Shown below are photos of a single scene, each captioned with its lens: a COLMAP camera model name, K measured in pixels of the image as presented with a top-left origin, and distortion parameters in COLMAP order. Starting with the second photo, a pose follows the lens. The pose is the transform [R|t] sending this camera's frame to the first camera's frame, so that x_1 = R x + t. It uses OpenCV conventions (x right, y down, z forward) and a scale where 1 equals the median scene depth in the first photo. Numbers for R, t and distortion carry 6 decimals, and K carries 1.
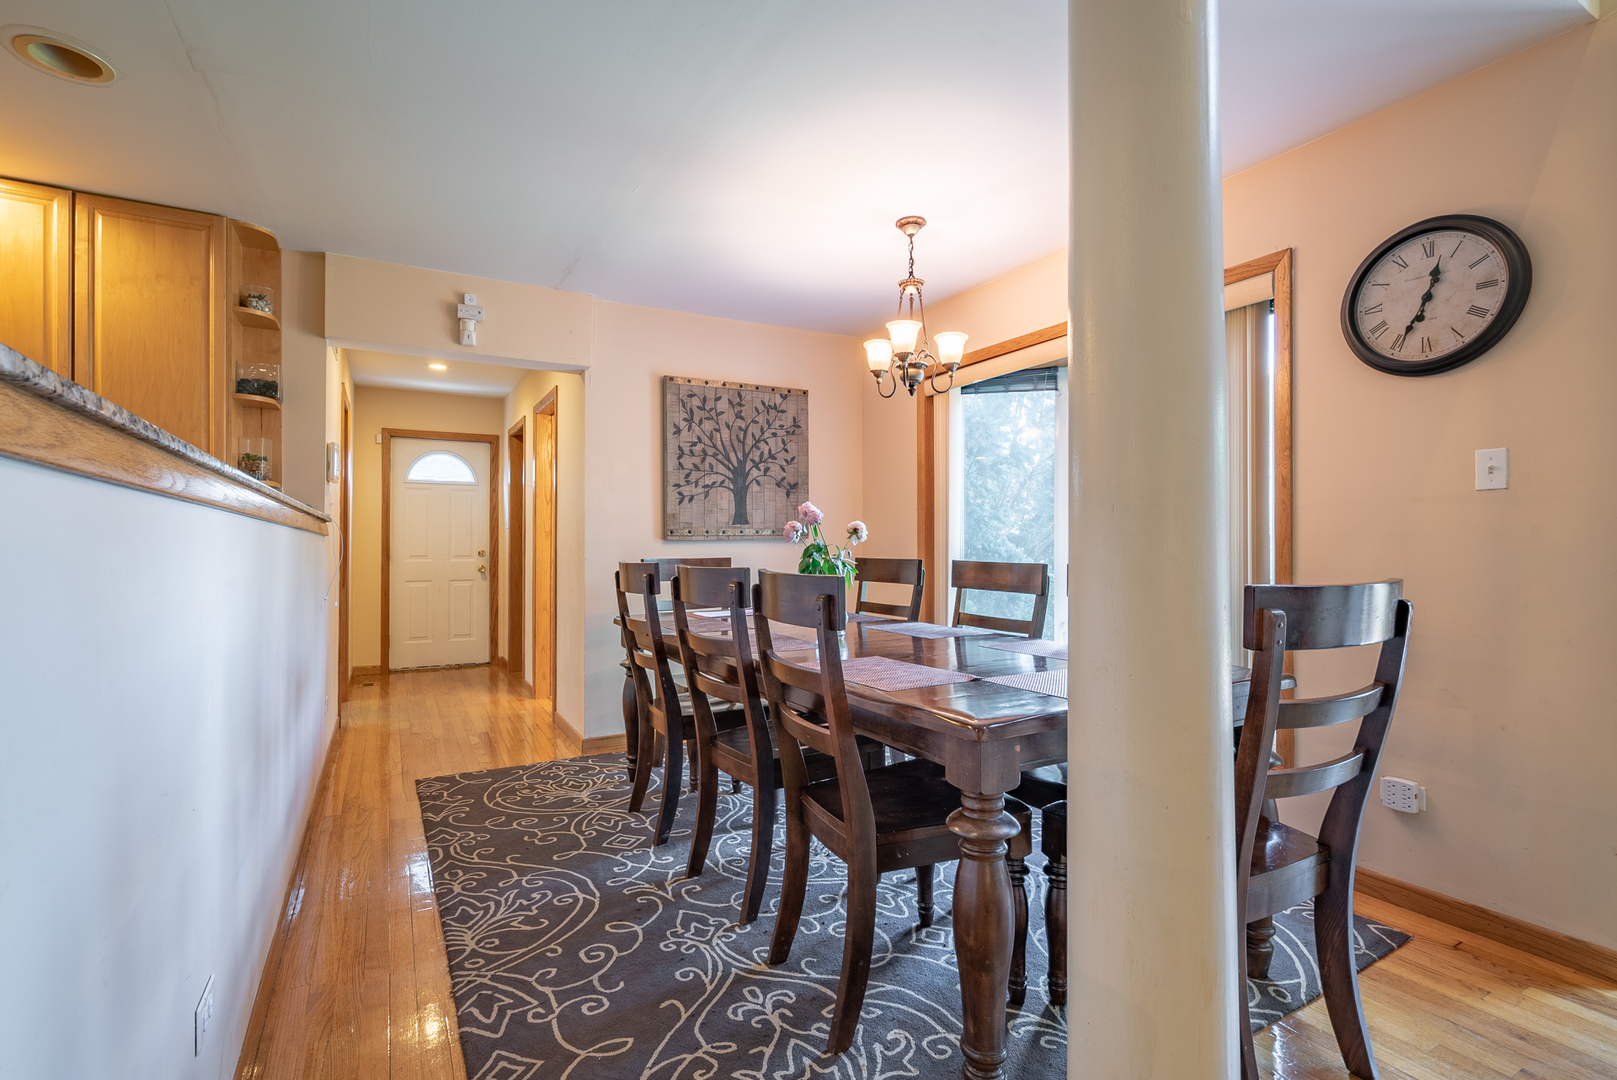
lens RADIAL K [[755.1, 0, 812.9], [0, 755.1, 535.7], [0, 0, 1]] dist [-0.004827, 0.002694]
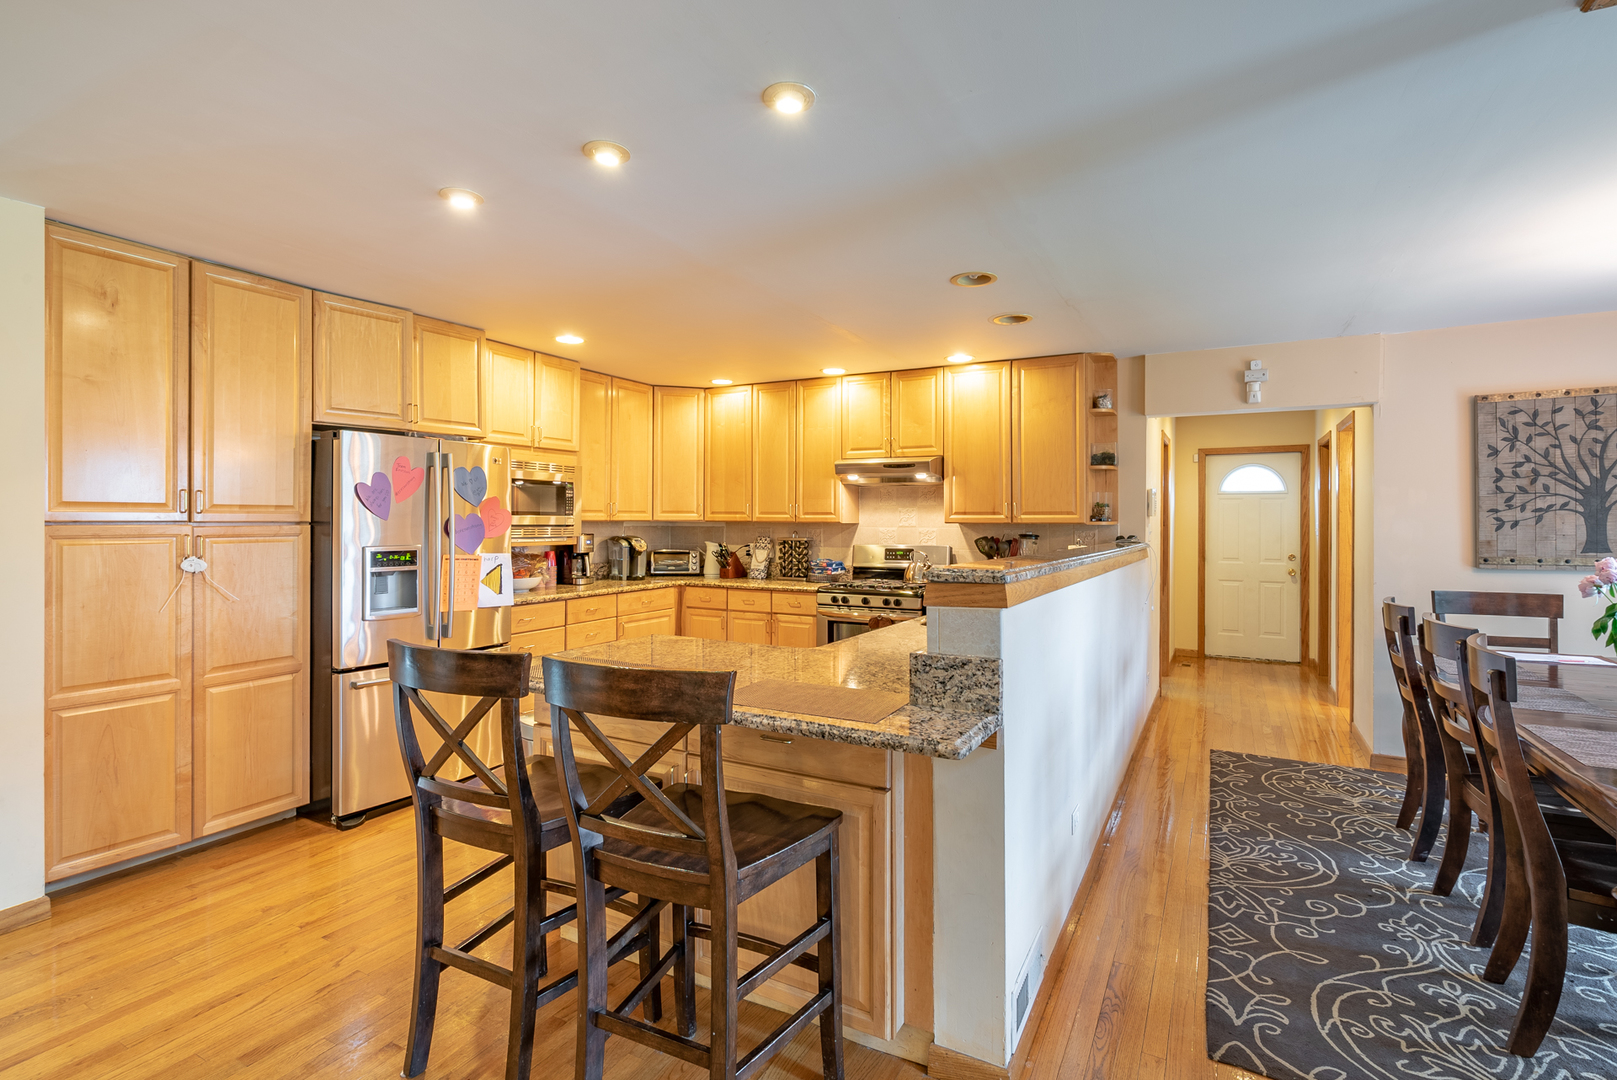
lens RADIAL K [[755.1, 0, 798.0], [0, 755.1, 524.4], [0, 0, 1]] dist [-0.004827, 0.002694]
pose [[0.516400, 0.006358, -0.856324, 0.225583], [0.007485, 0.999901, 0.011938, -0.086764], [0.856315, -0.012575, 0.516301, -0.283606]]
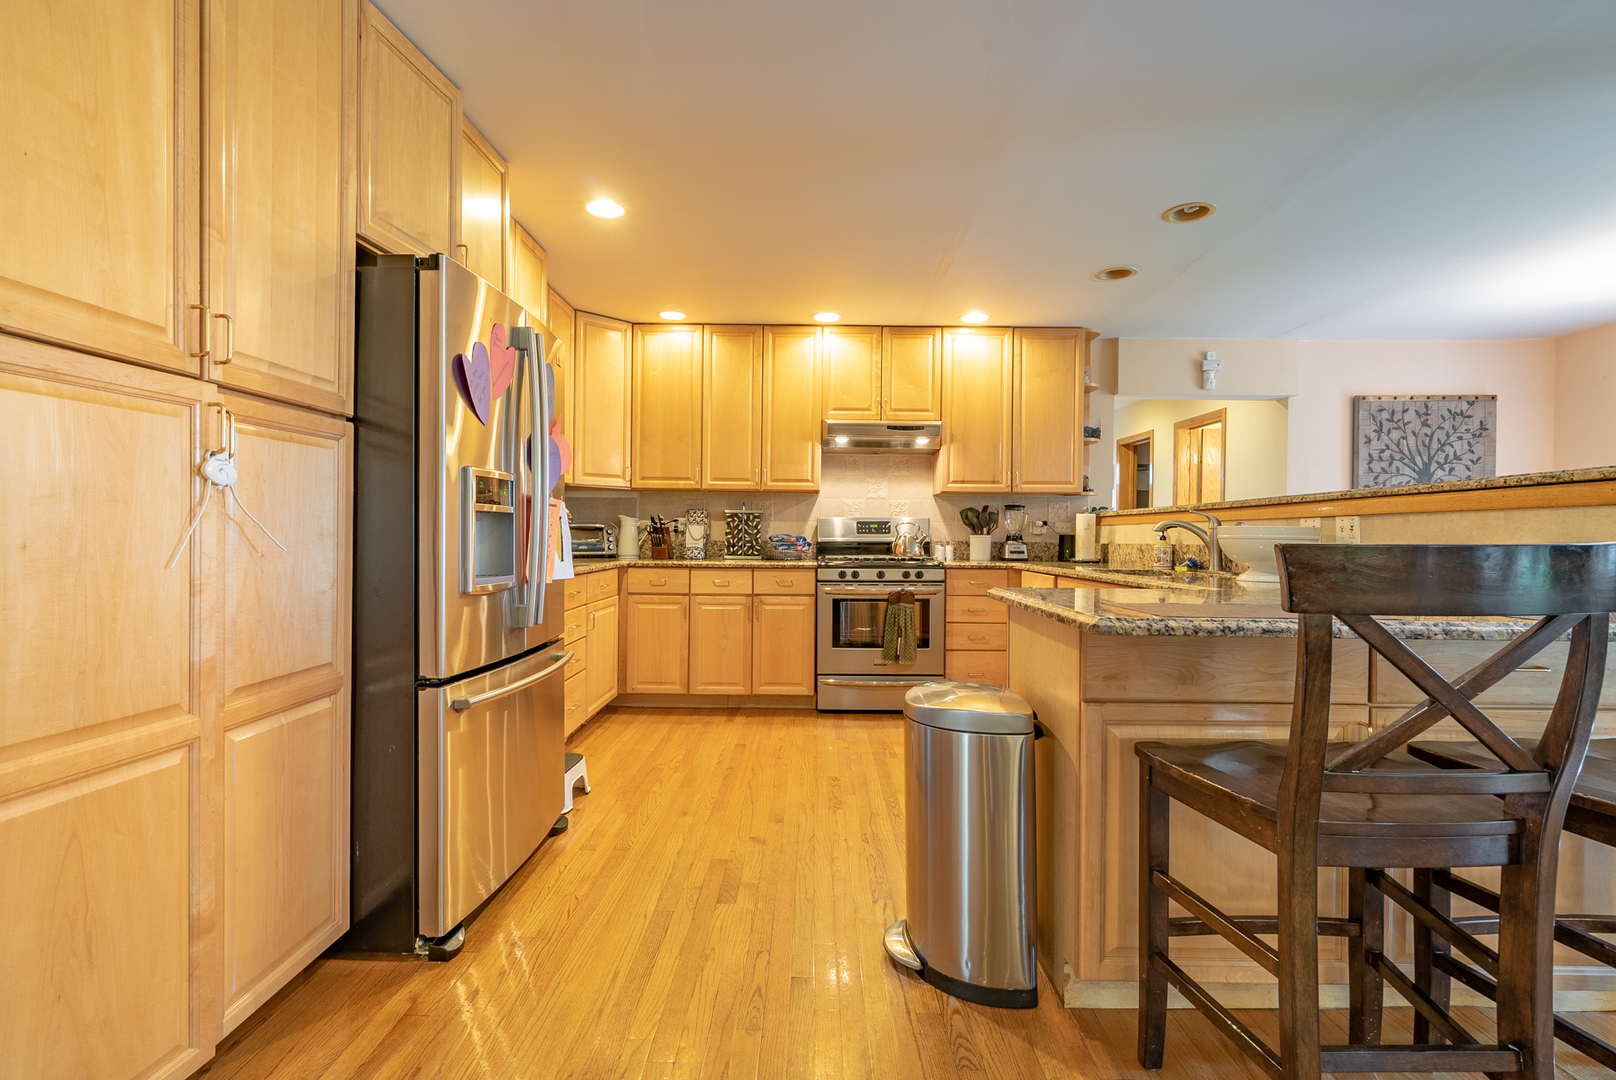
lens RADIAL K [[754.6, 0, 794.9], [0, 754.6, 545.0], [0, 0, 1]] dist [-0.004827, 0.002694]
pose [[0.857014, 0.016461, -0.515031, -0.439326], [-0.003576, 0.999656, 0.025999, -0.001651], [0.515281, -0.020440, 0.856777, -0.642883]]
